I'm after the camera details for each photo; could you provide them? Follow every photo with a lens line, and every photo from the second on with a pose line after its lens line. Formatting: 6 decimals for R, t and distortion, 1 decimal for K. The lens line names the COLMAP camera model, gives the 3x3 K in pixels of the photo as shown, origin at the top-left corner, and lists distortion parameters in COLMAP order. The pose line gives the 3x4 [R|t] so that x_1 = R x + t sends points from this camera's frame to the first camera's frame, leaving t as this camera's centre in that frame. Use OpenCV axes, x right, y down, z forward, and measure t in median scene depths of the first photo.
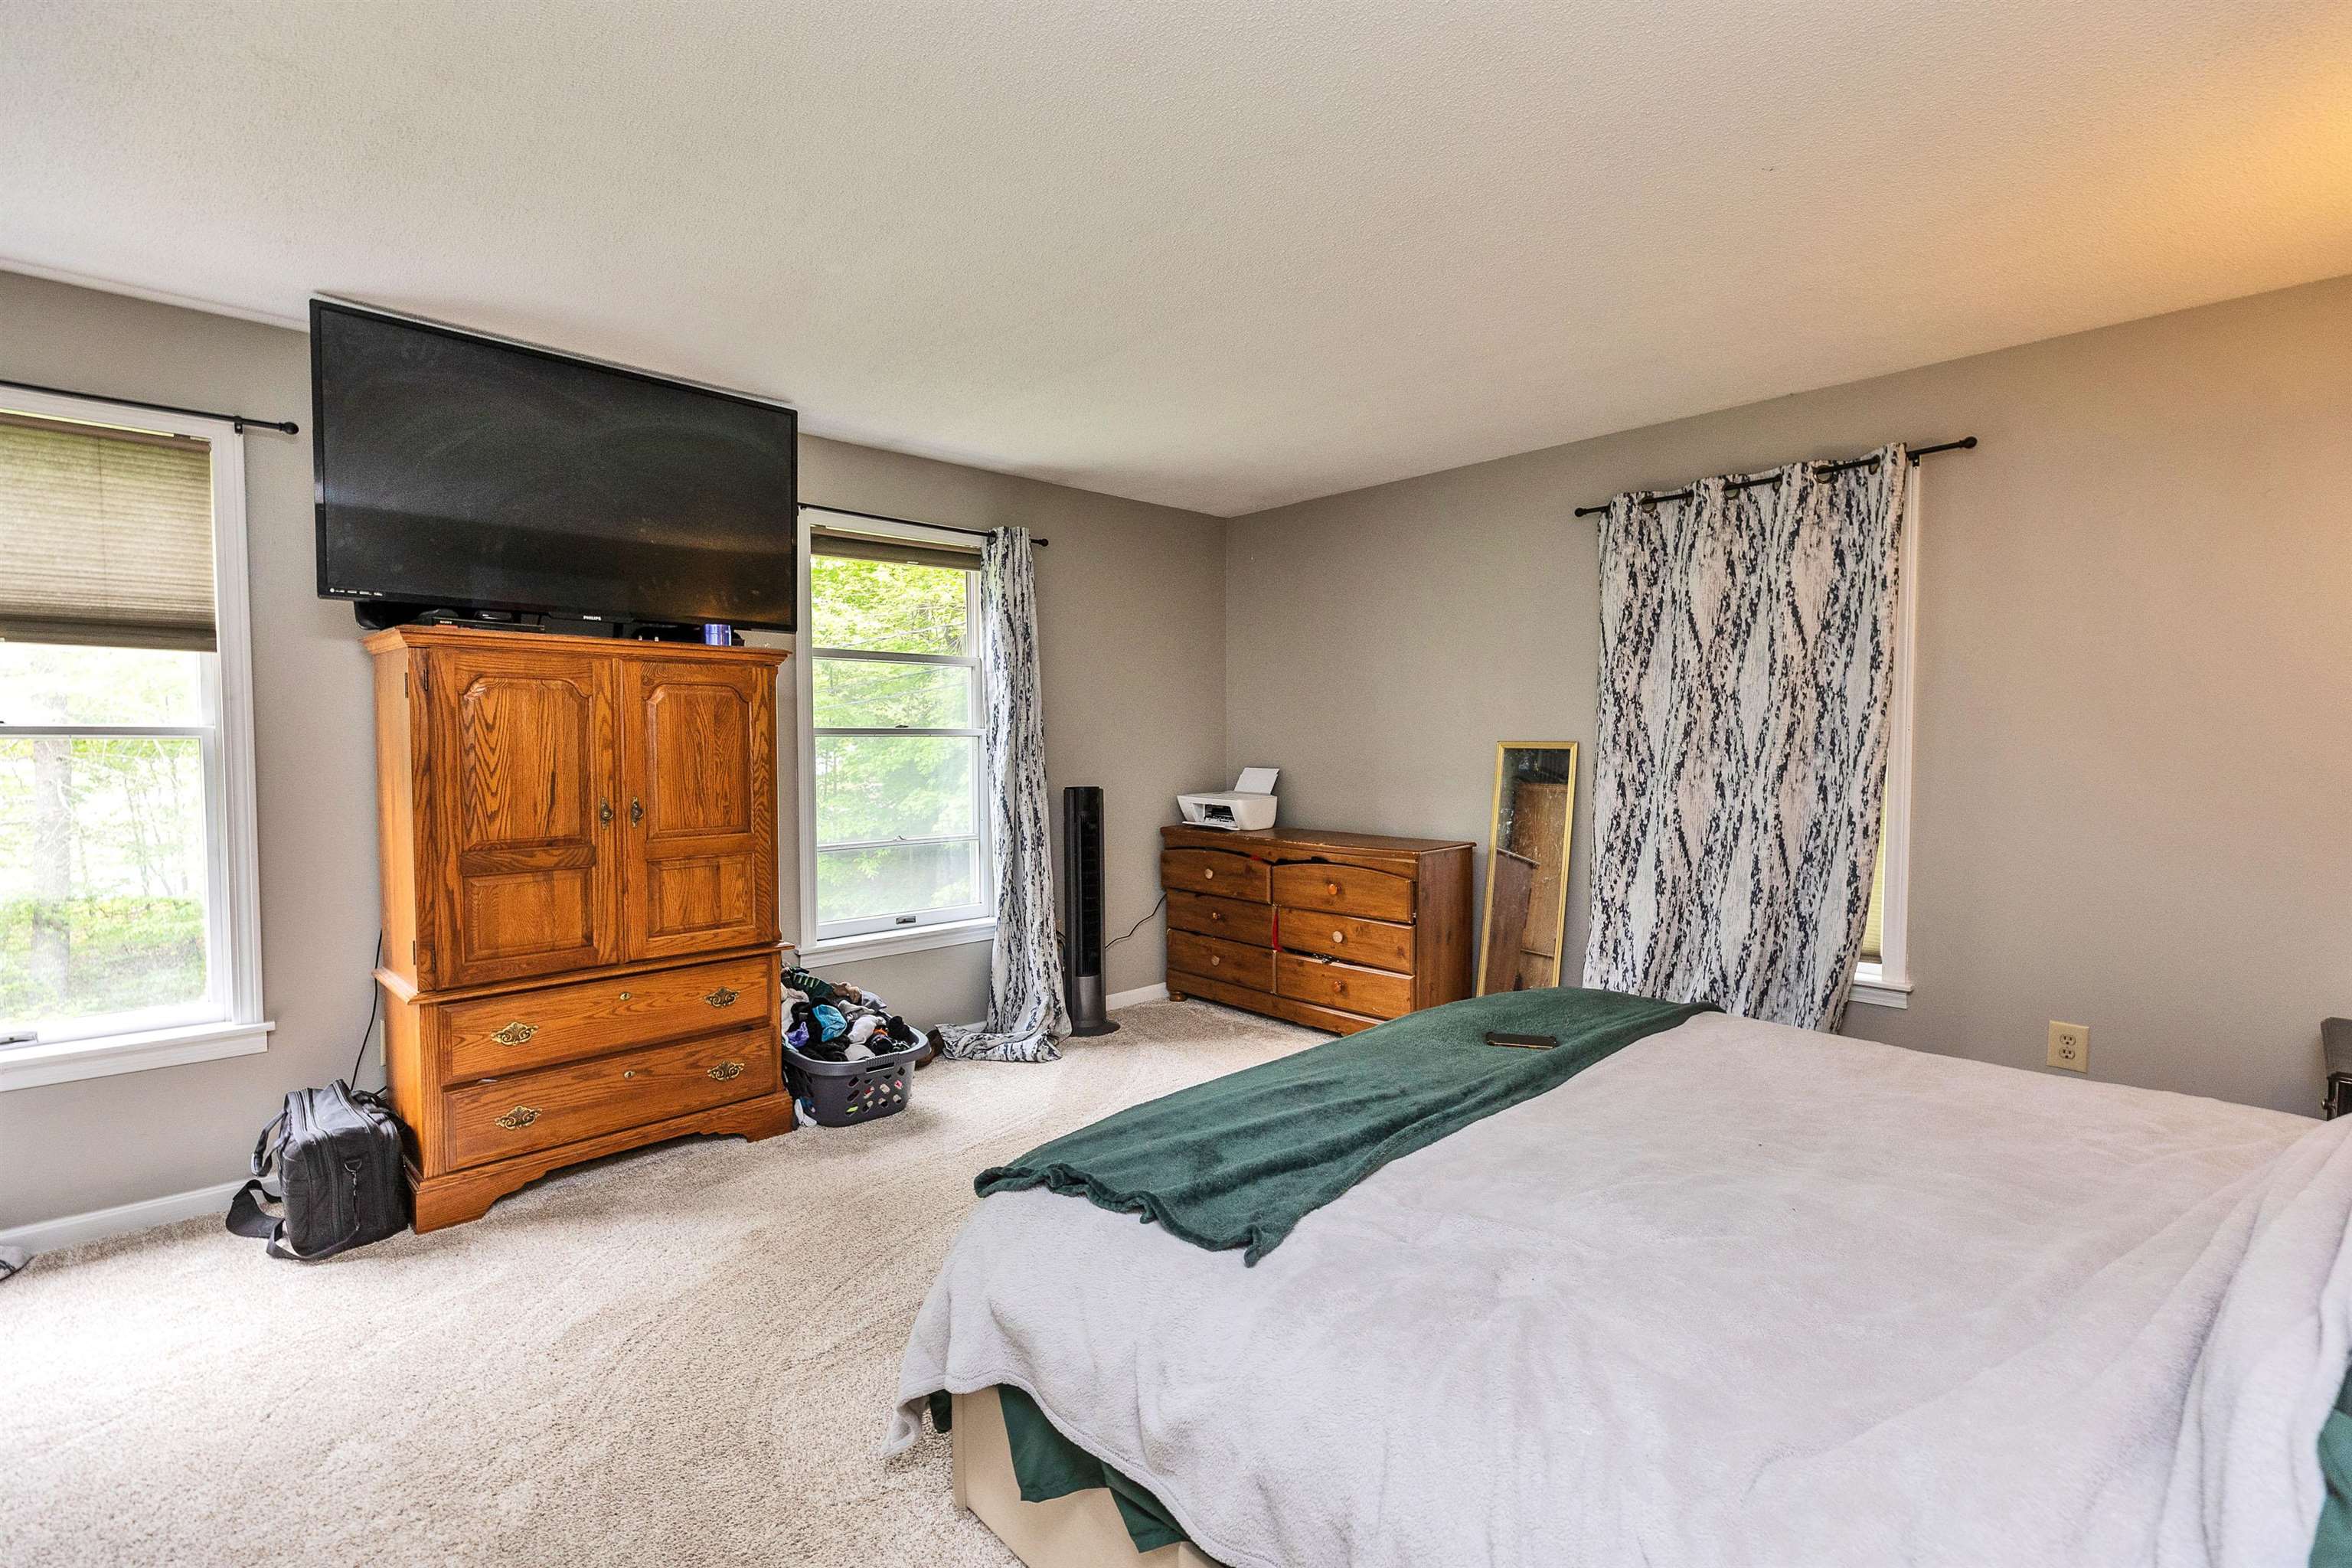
lens RADIAL K [[1072.5, 0, 1167.1], [0, 1072.5, 777.4], [0, 0, 1]] dist [0.004451, -0.000906]
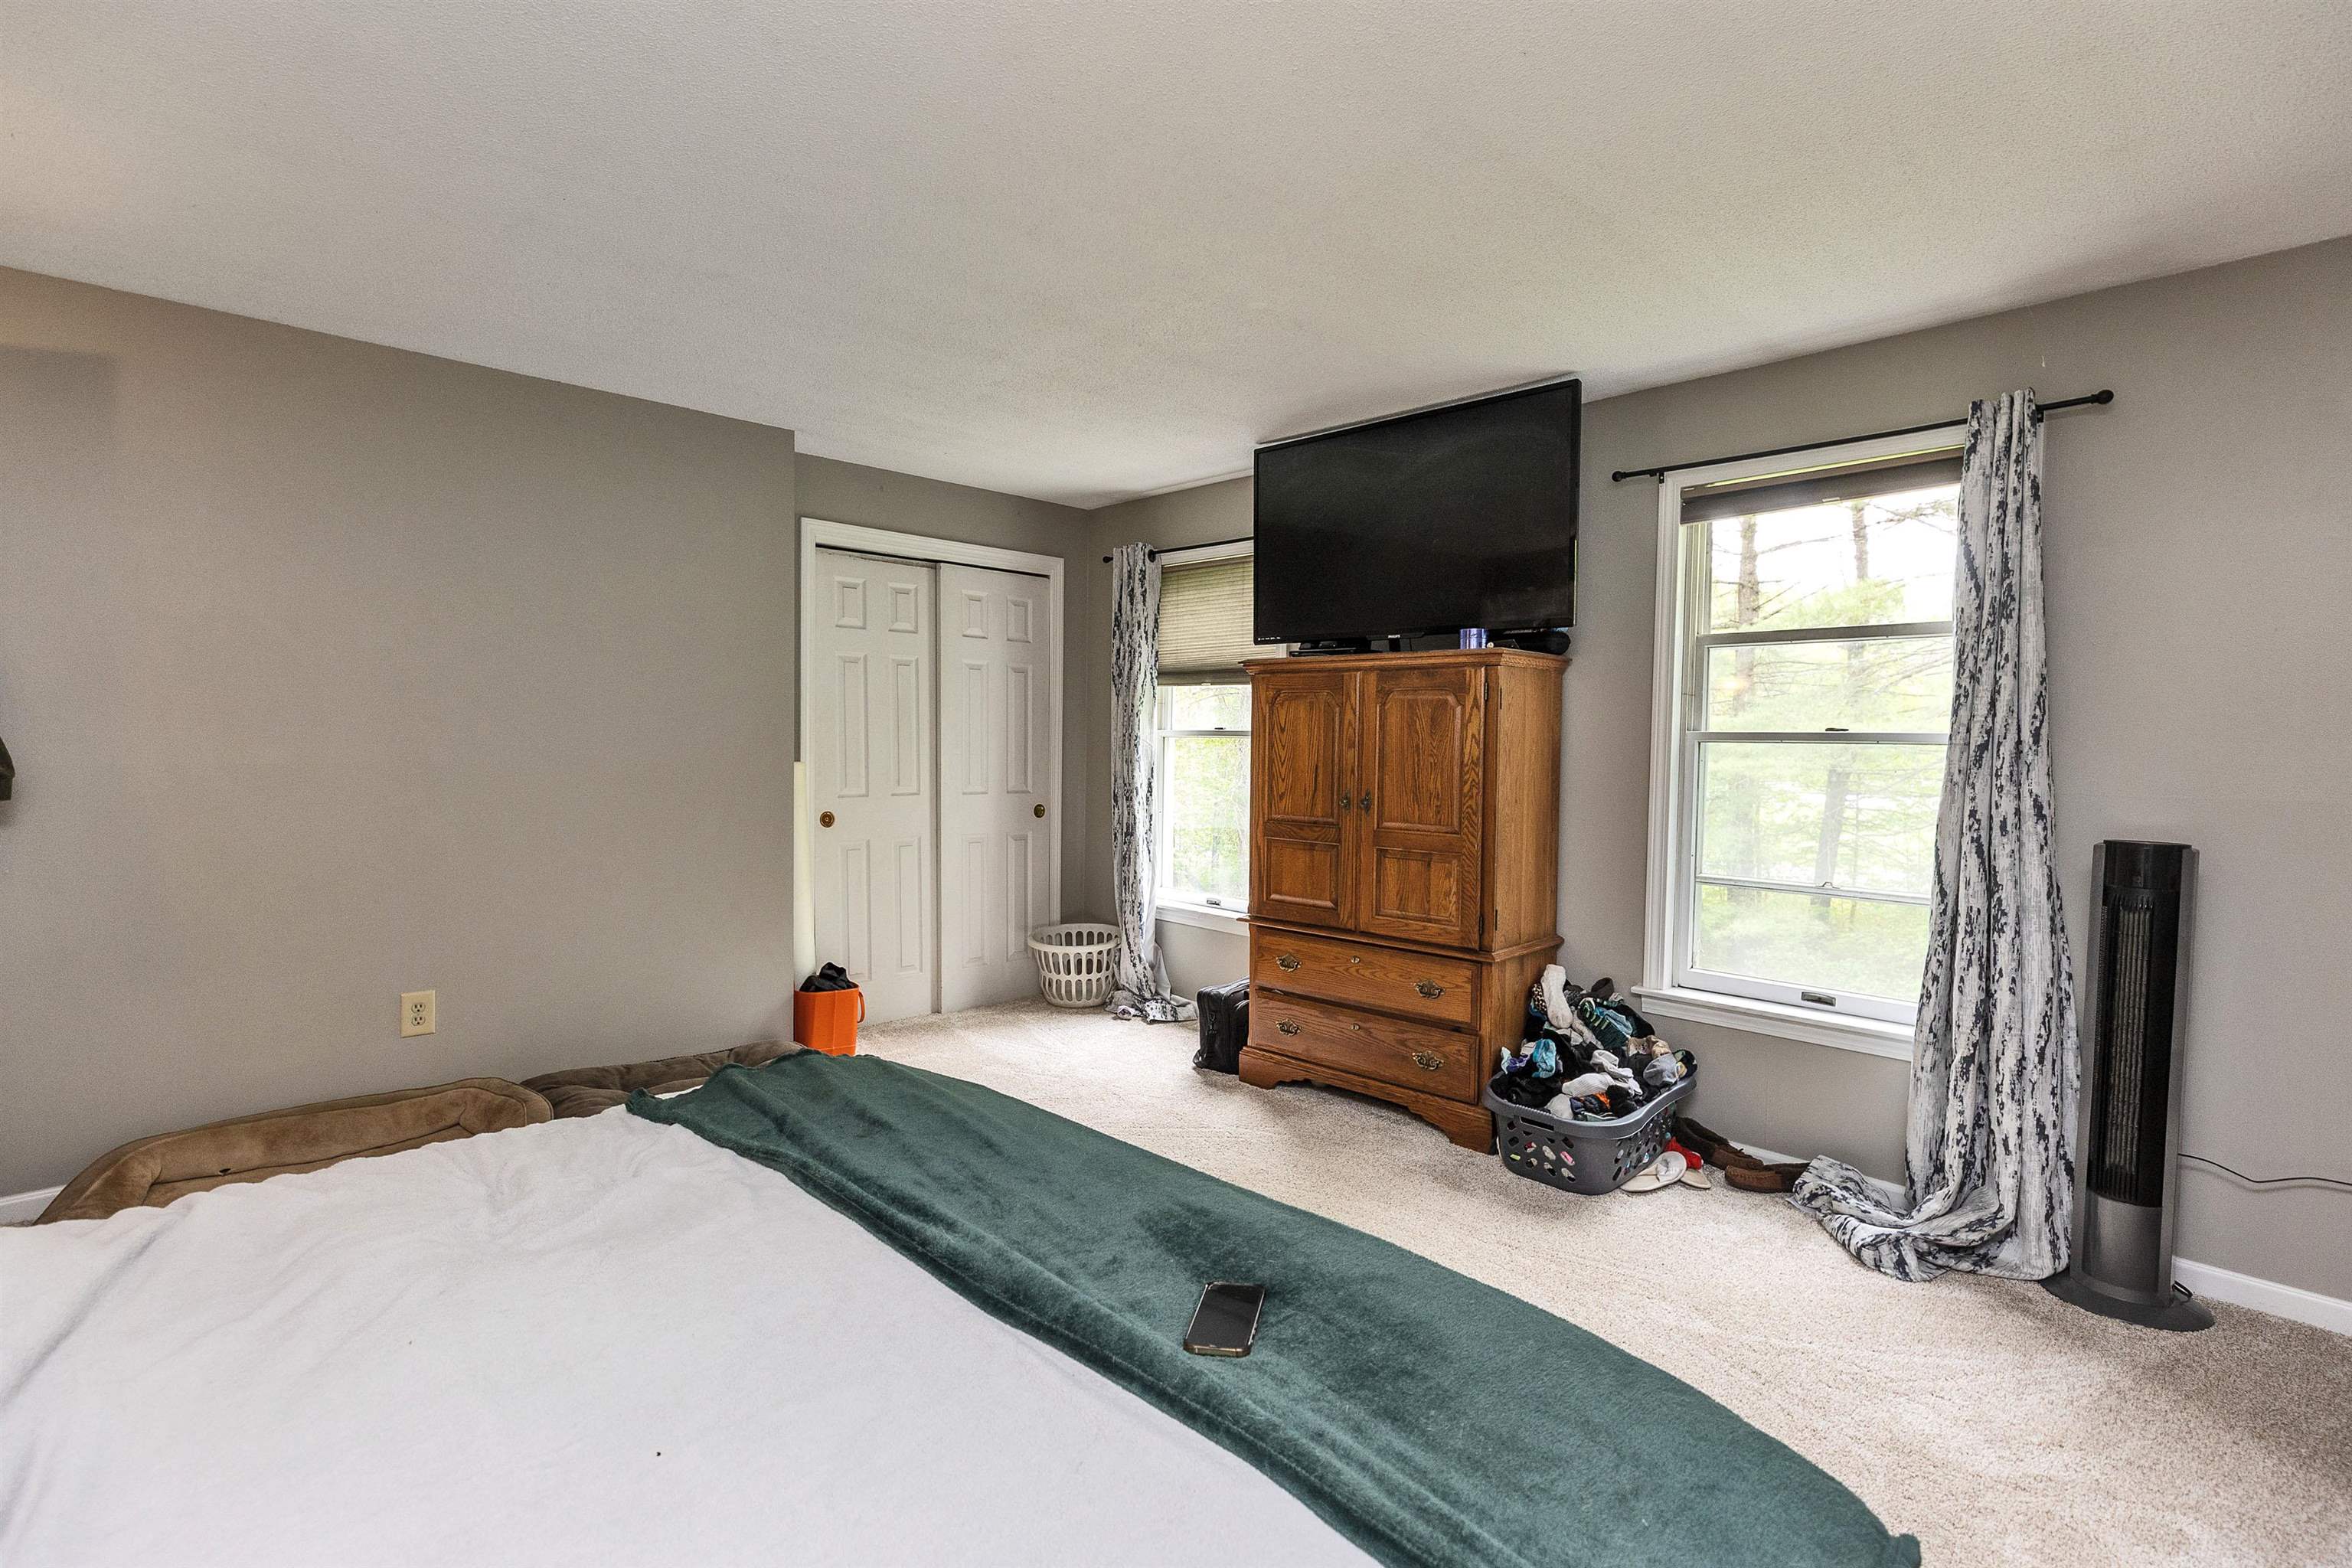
lens RADIAL K [[1072.5, 0, 1167.1], [0, 1072.5, 777.4], [0, 0, 1]] dist [0.004451, -0.000906]
pose [[0.019610, 0.027127, -0.999440, 0.692655], [-0.056501, 0.998064, 0.025981, -0.013683], [0.998210, 0.055960, 0.021104, 0.805640]]
